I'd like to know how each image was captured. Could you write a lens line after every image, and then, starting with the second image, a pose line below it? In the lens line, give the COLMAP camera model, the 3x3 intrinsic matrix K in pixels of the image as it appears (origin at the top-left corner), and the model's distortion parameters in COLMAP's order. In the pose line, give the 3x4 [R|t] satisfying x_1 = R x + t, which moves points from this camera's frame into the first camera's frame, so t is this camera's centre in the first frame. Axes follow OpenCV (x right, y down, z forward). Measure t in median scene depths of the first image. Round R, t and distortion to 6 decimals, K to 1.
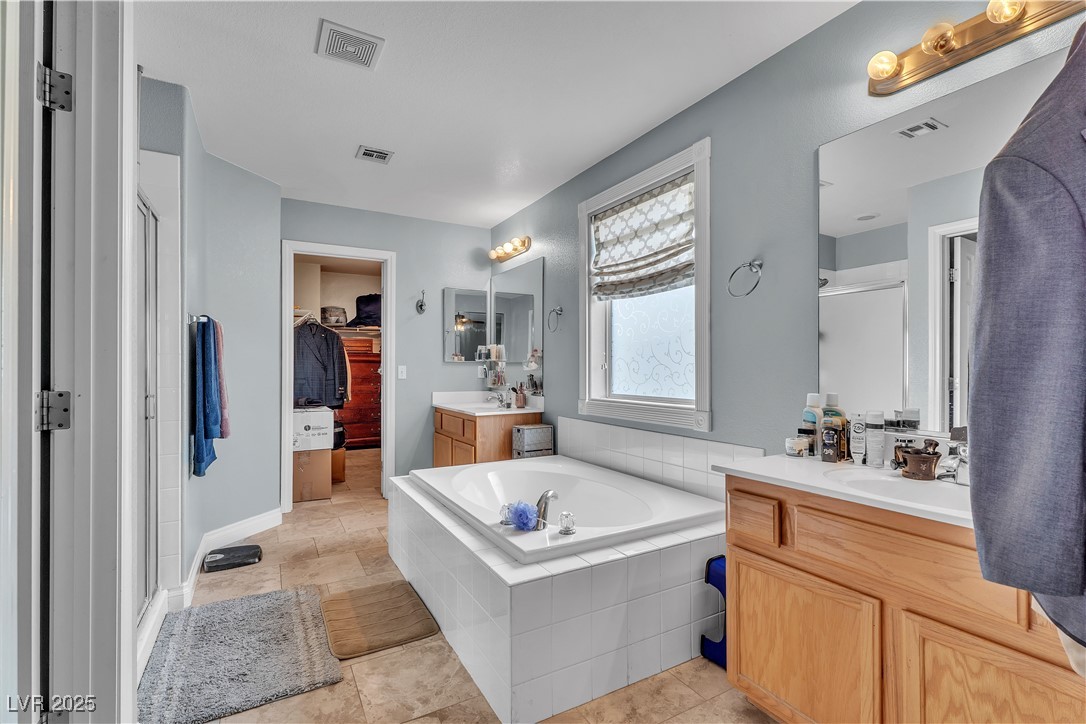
lens RADIAL K [[491.2, 0, 540.2], [0, 491.2, 368.3], [0, 0, 1]] dist [0.002788, -0.001137]
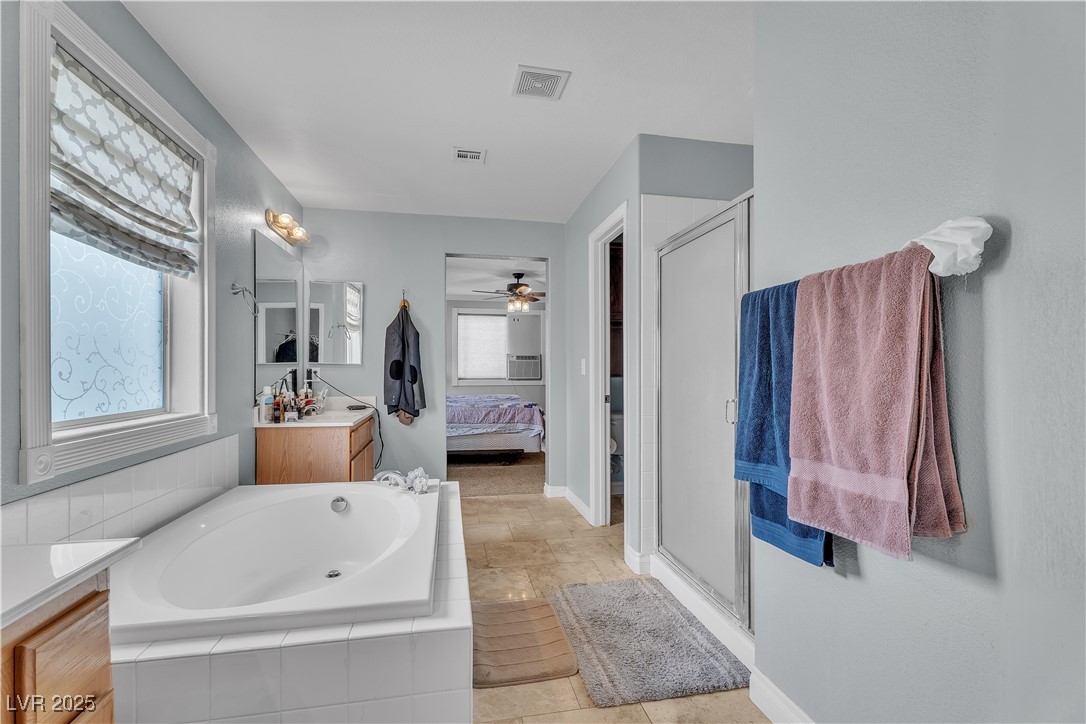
lens RADIAL K [[491.2, 0, 542.3], [0, 491.2, 365.0], [0, 0, 1]] dist [0.002788, -0.001137]
pose [[-0.949245, -0.000283, 0.314536, -0.794588], [-0.002231, 0.999981, -0.005833, -0.008989], [-0.314529, -0.006238, -0.949227, 2.199117]]
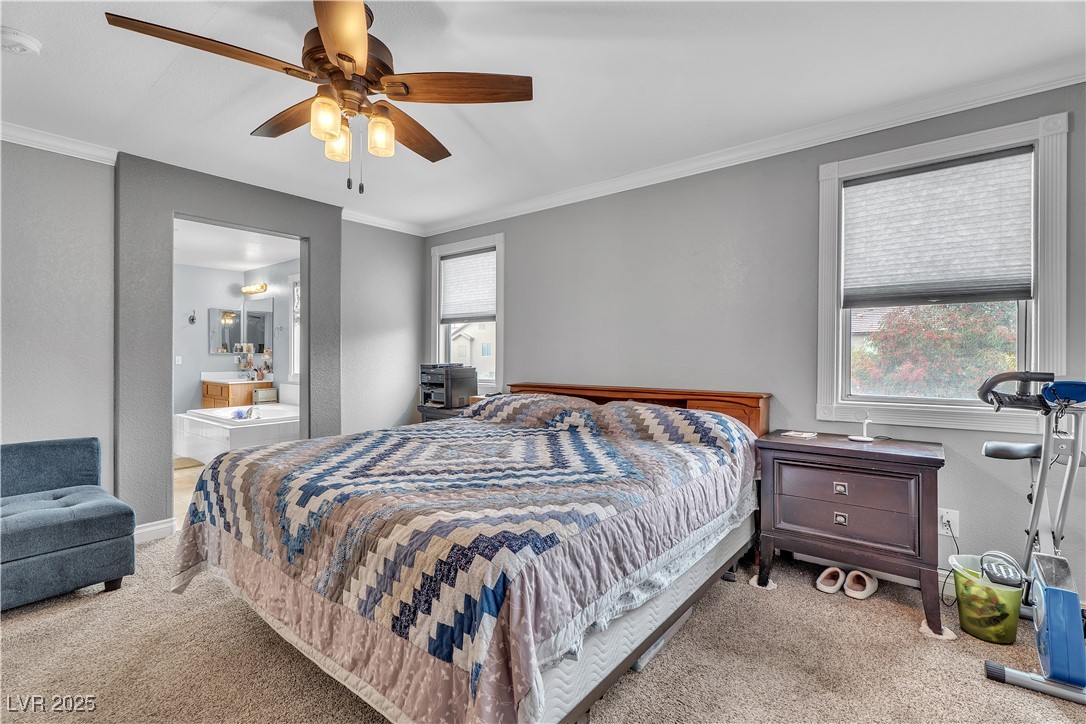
lens RADIAL K [[491.2, 0, 548.3], [0, 491.2, 355.5], [0, 0, 1]] dist [0.002788, -0.001137]
pose [[0.921008, 0.001901, 0.389540, 0.228825], [-0.003421, 0.999989, 0.003207, -0.018277], [-0.389529, -0.004287, 0.921004, -1.054746]]
